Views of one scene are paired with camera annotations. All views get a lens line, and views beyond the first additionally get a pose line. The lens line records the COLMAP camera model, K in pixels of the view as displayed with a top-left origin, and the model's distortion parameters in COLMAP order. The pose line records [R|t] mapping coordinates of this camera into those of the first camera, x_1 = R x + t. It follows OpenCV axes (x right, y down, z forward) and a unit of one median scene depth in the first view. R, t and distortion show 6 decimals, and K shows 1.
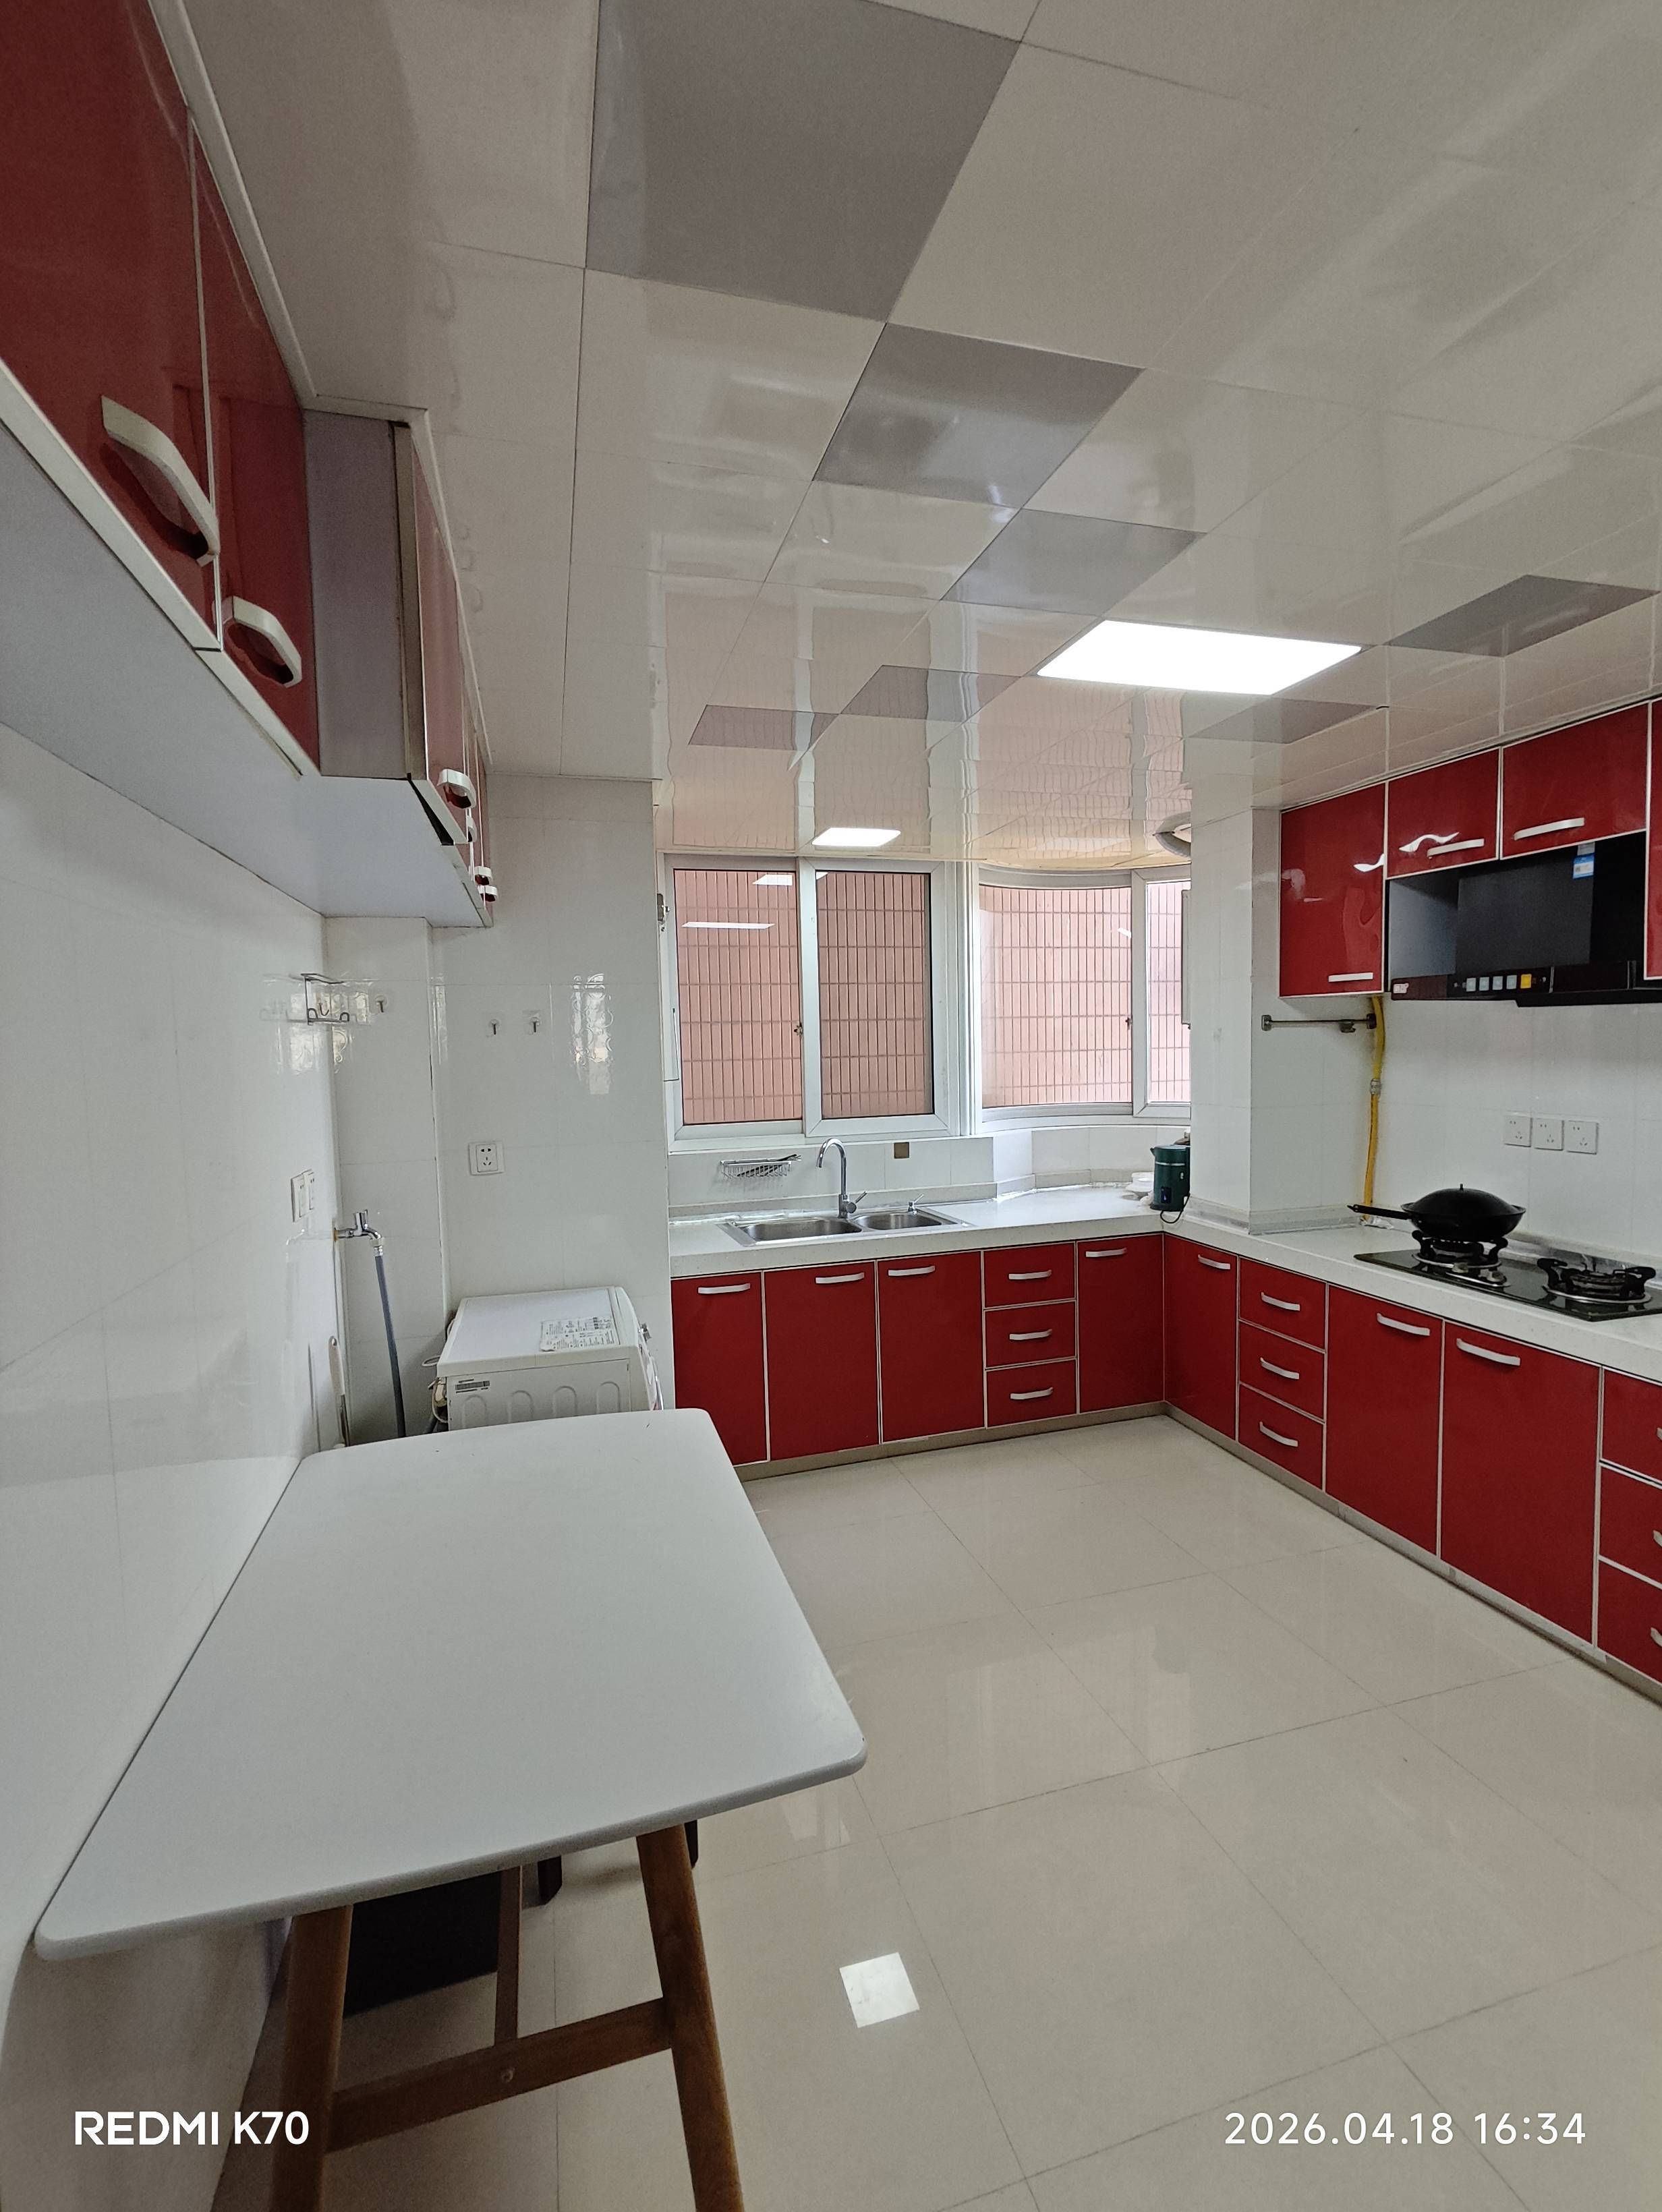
lens RADIAL K [[1010.0, 0, 831.4], [0, 1010.0, 1112.9], [0, 0, 1]] dist [0.000373, 0.000530]
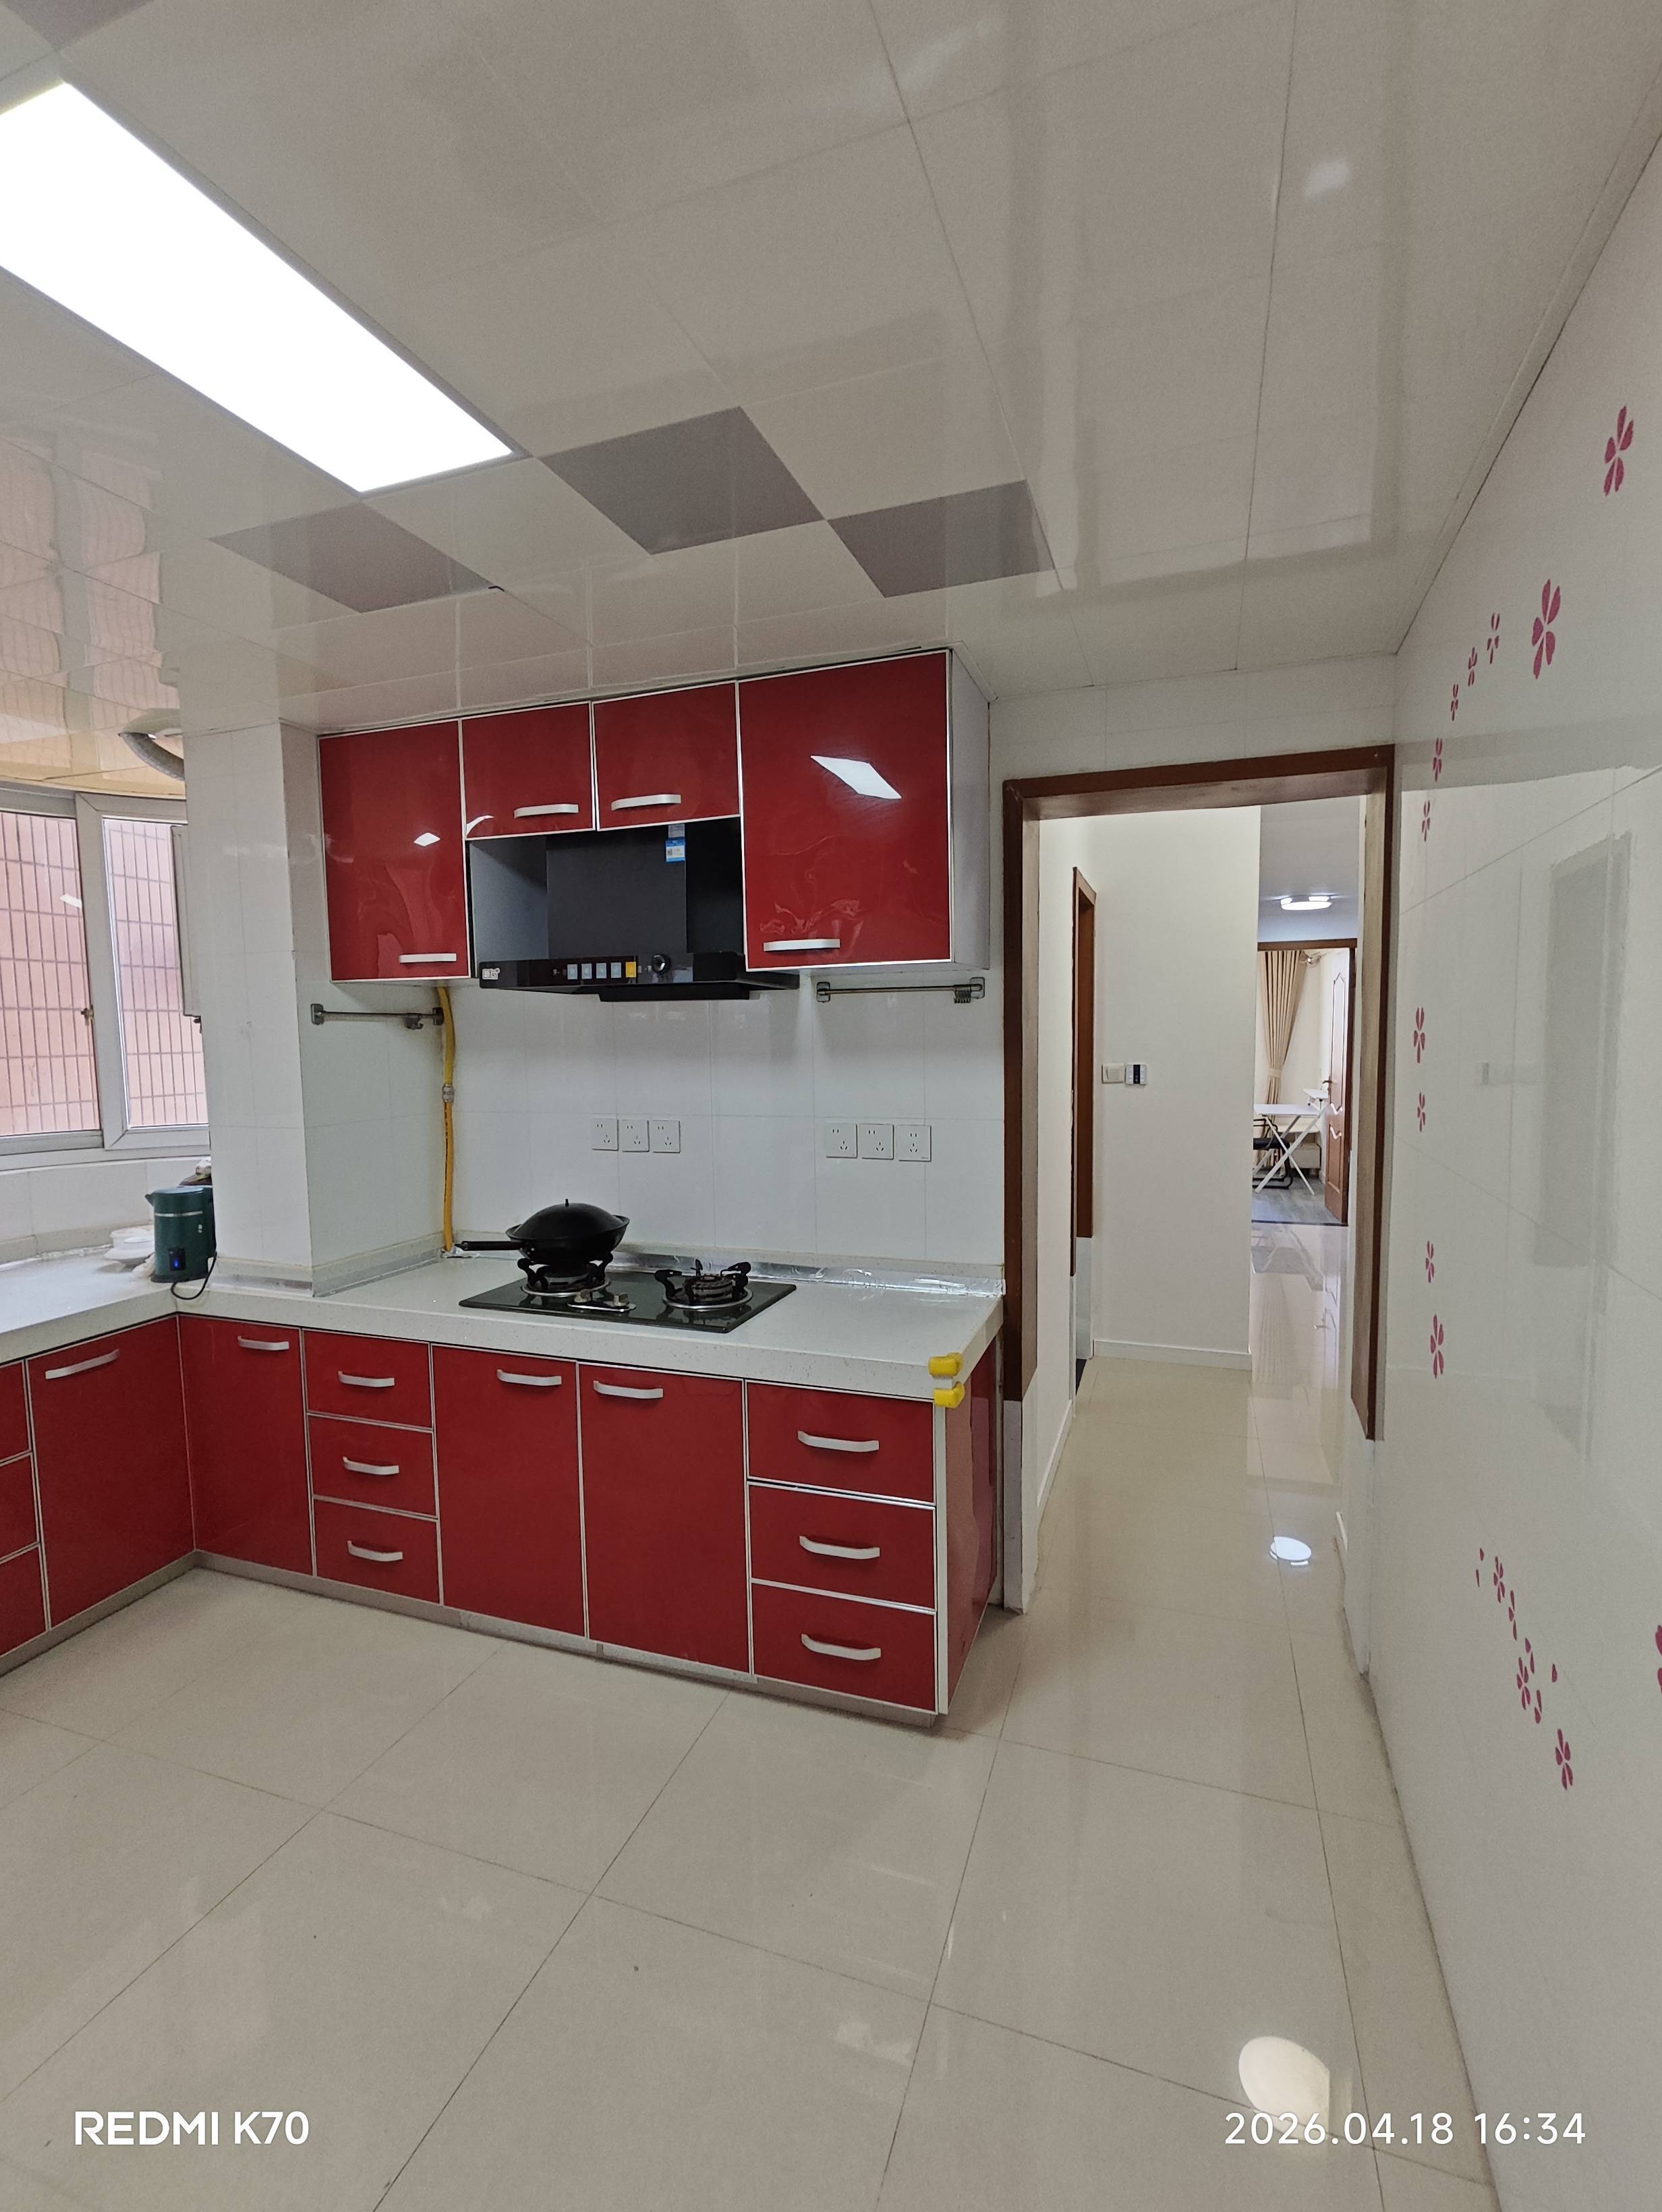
lens RADIAL K [[1010.0, 0, 831.4], [0, 1010.0, 1112.9], [0, 0, 1]] dist [0.000373, 0.000530]
pose [[0.588160, -0.052630, 0.807030, 0.044615], [0.060531, 0.997946, 0.020966, -0.008261], [-0.806476, 0.036519, 0.590138, 0.254731]]
